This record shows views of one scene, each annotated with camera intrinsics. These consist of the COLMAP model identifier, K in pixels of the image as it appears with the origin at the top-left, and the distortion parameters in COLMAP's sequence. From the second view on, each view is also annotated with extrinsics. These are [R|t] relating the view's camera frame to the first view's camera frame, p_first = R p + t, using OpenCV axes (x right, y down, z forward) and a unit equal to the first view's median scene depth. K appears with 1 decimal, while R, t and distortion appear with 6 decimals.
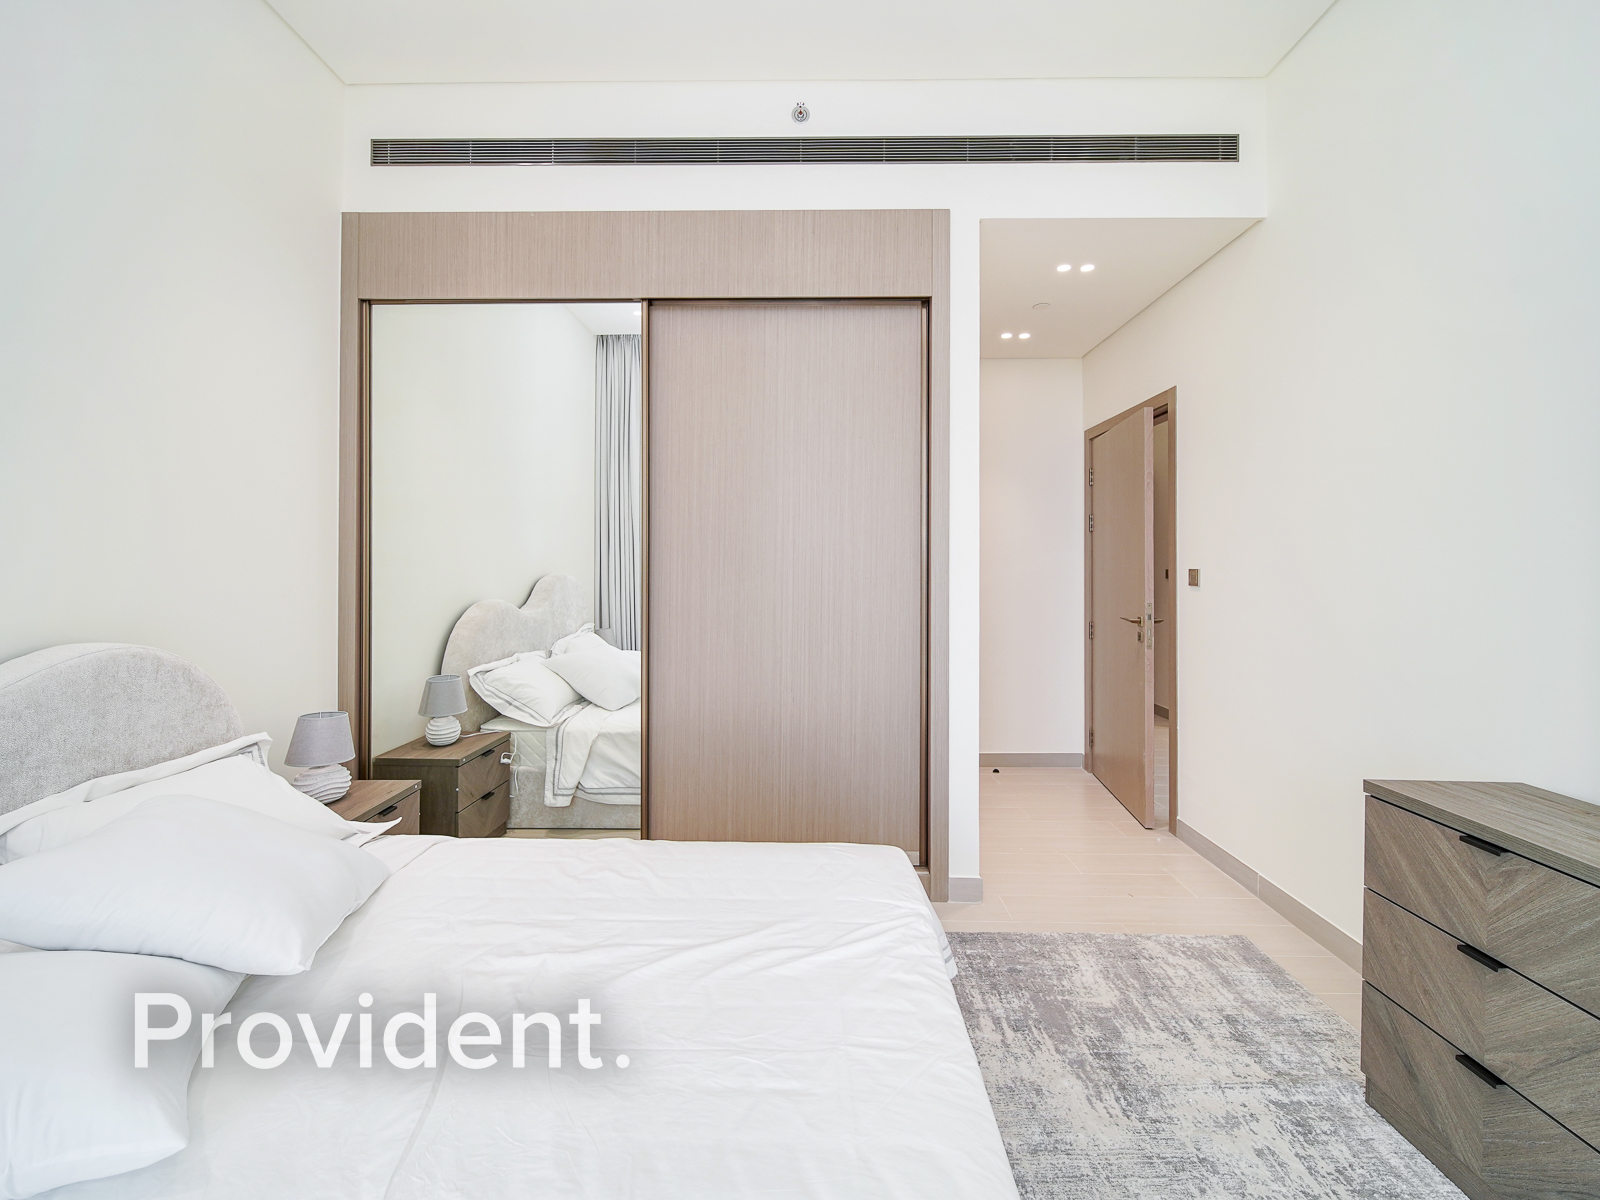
lens RADIAL K [[653.2, 0, 794.3], [0, 653.2, 557.7], [0, 0, 1]] dist [0.001136, -0.002168]
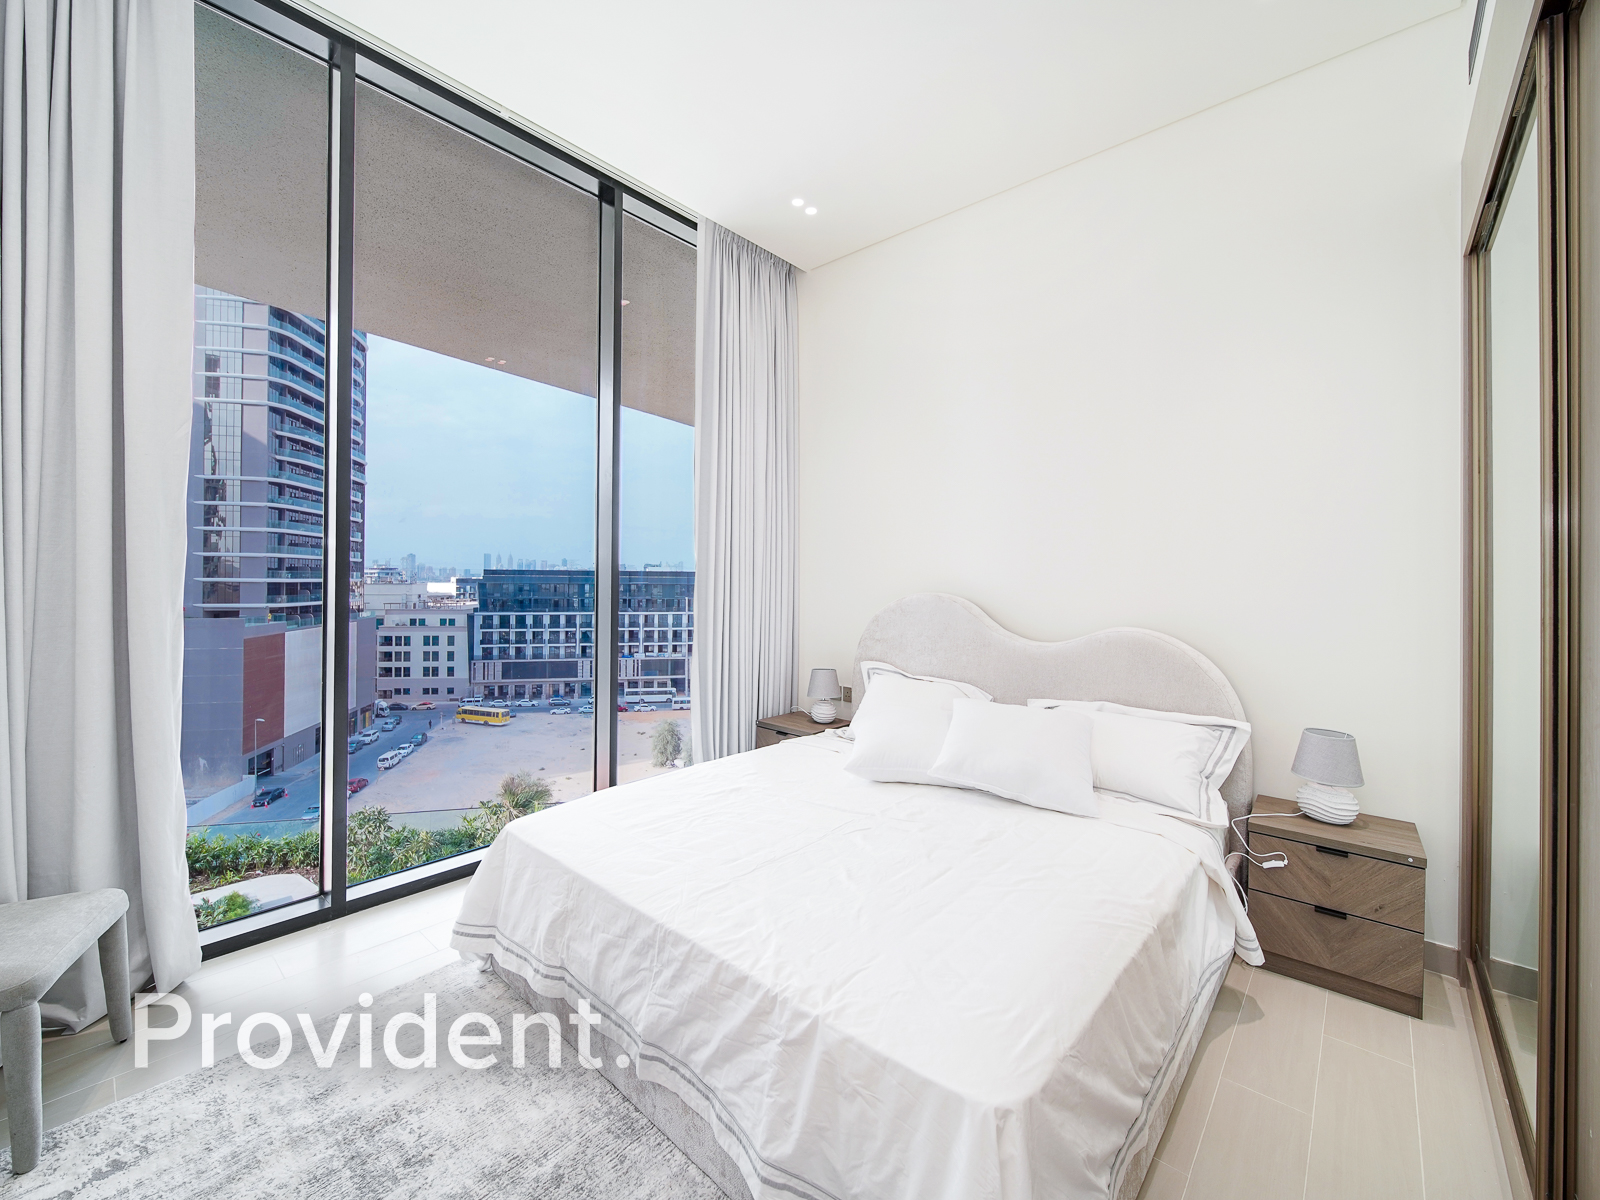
lens RADIAL K [[650.6, 0, 792.8], [0, 650.6, 579.1], [0, 0, 1]] dist [-0.001190, -0.000100]
pose [[-0.641901, -0.006891, -0.766756, 0.488985], [-0.000698, 0.999964, -0.008402, 0.012065], [0.766787, -0.004858, -0.641883, 0.874757]]
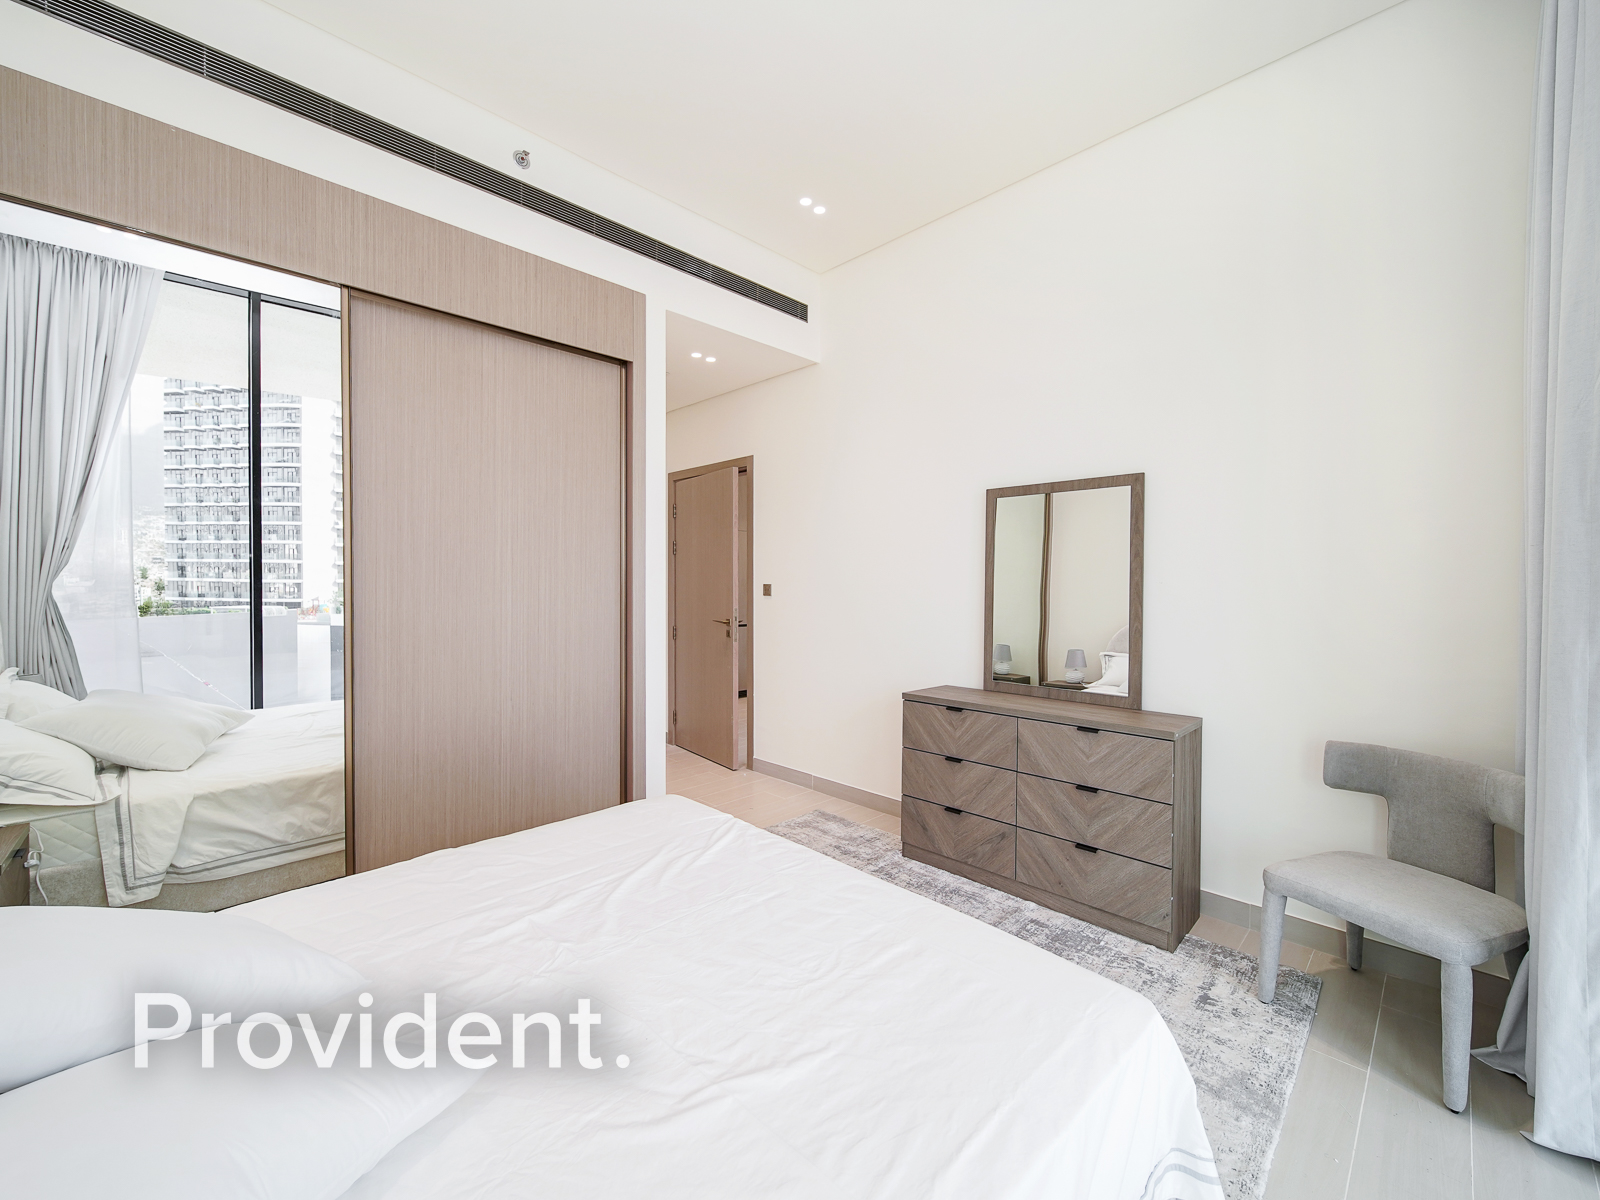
lens RADIAL K [[646.3, 0, 804.3], [0, 646.3, 586.3], [0, 0, 1]] dist [-0.002002, -0.000533]
pose [[0.695881, -0.006377, 0.718129, -0.432446], [-0.009463, 0.999792, 0.018048, -0.005518], [-0.718095, -0.019354, 0.695676, -0.075577]]
